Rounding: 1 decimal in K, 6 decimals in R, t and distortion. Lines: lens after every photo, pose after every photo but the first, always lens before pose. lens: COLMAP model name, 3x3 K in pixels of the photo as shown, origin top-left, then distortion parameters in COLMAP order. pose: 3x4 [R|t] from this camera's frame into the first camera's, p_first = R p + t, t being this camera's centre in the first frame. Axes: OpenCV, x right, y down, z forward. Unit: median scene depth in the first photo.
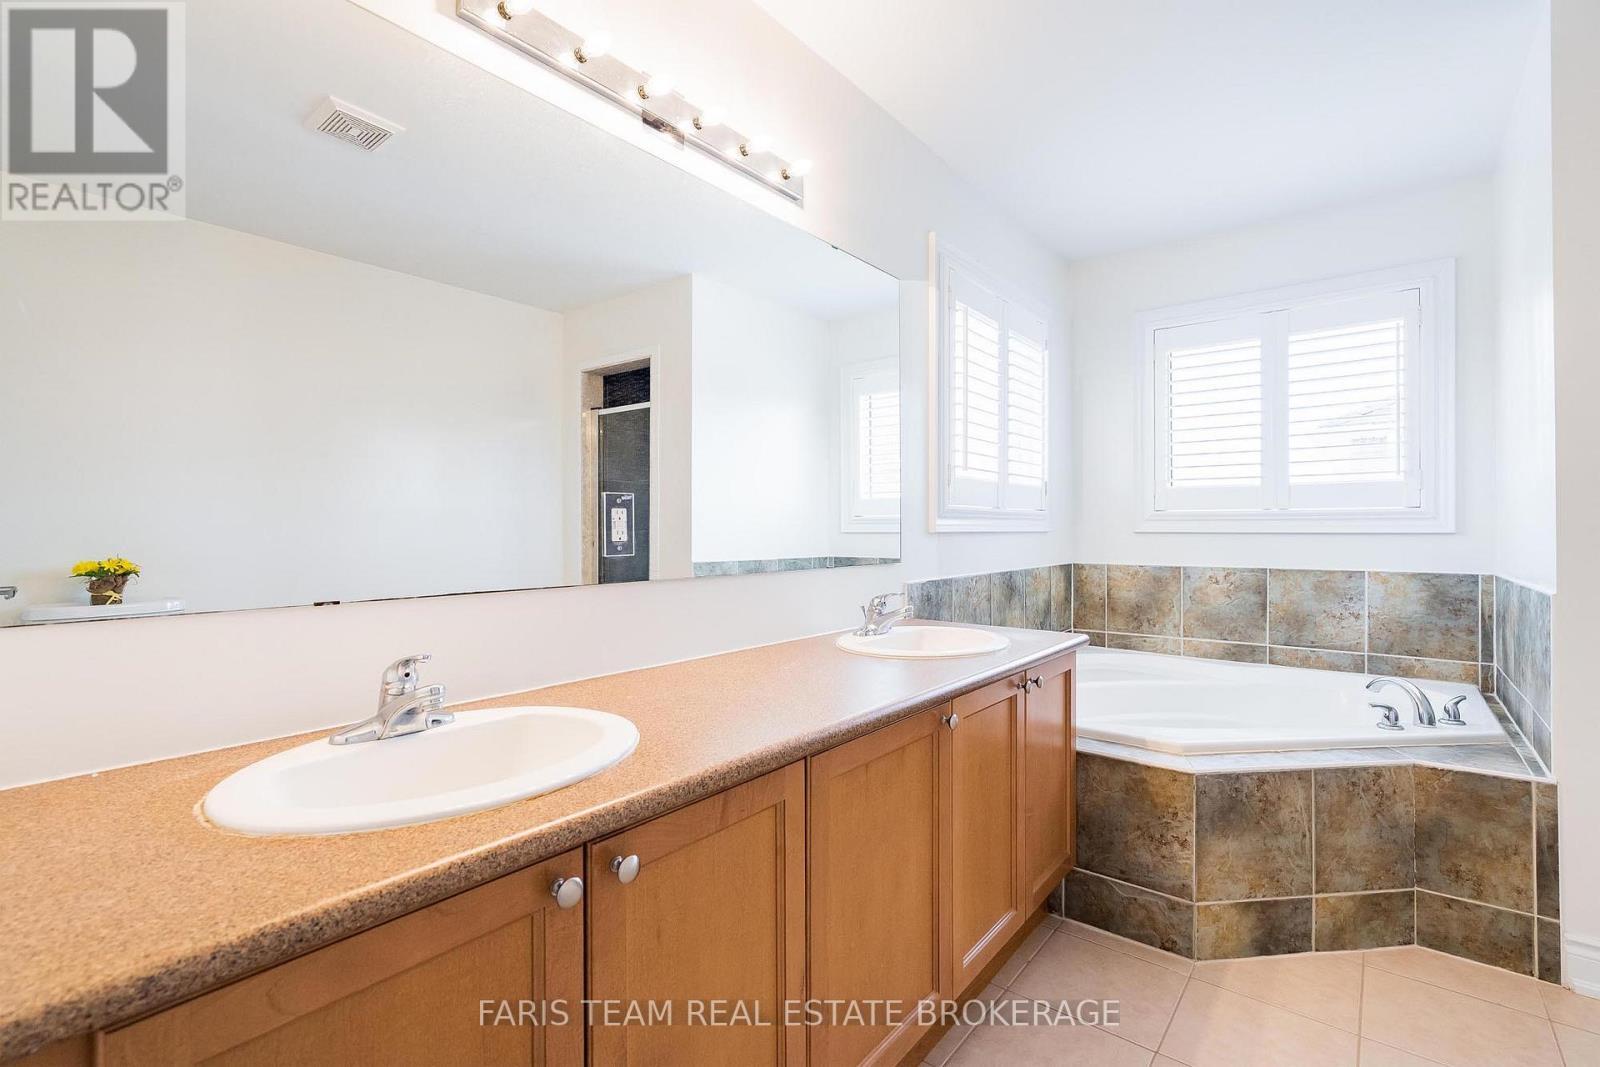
lens RADIAL K [[736.0, 0, 795.8], [0, 736.0, 515.2], [0, 0, 1]] dist [-0.000610, 0.000229]
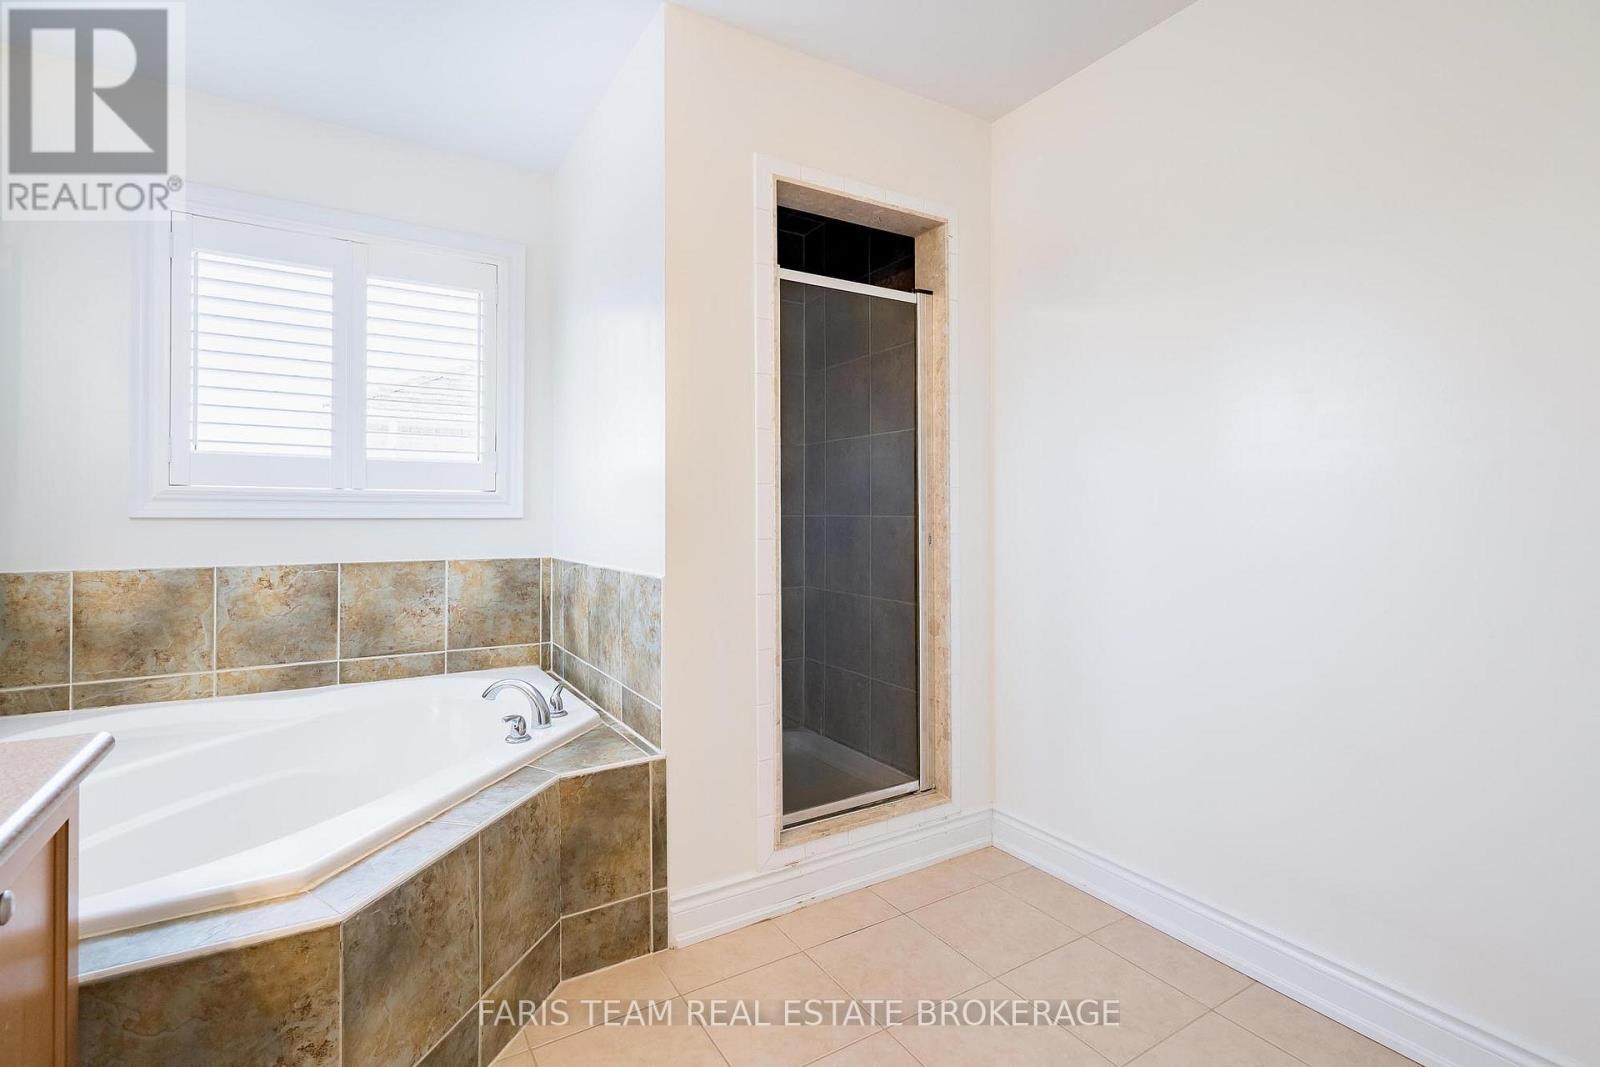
lens RADIAL K [[736.0, 0, 795.8], [0, 736.0, 515.2], [0, 0, 1]] dist [-0.000610, 0.000229]
pose [[0.333301, 0.000578, 0.942820, 0.073011], [-0.022392, 0.999723, 0.007303, 0.004758], [-0.942555, -0.023546, 0.333221, 0.337038]]
